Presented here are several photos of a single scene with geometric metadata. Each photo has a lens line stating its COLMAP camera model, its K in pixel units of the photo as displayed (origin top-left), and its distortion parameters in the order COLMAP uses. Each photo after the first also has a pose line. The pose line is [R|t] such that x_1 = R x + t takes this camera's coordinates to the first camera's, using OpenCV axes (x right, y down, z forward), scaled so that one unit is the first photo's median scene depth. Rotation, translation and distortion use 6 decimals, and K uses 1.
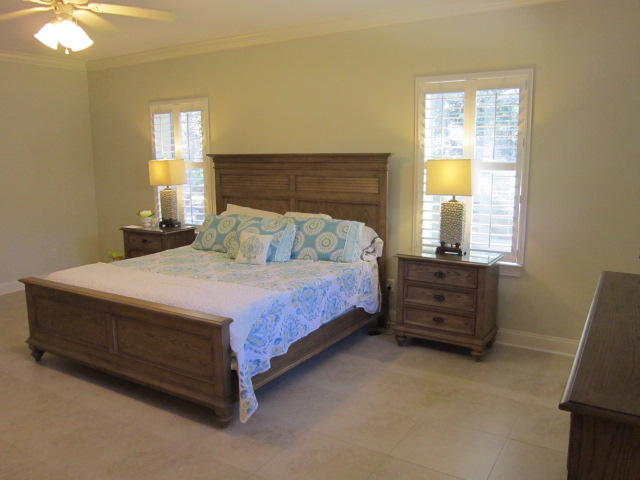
lens RADIAL K [[513.2, 0, 320.0], [0, 513.2, 240.0], [0, 0, 1]] dist [-0.001077, 0.001904]
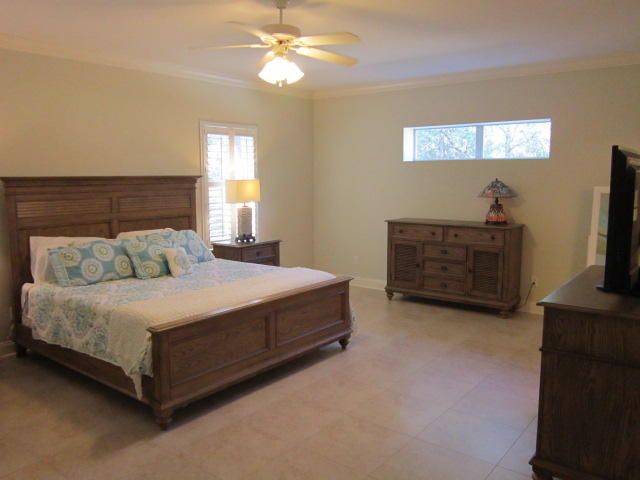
lens RADIAL K [[513.2, 0, 320.0], [0, 513.2, 240.0], [0, 0, 1]] dist [-0.001077, 0.001904]
pose [[0.116263, -0.109170, 0.987201, -1.088671], [0.188287, 0.978340, 0.086015, -0.058407], [-0.975208, 0.175876, 0.134300, 0.520820]]
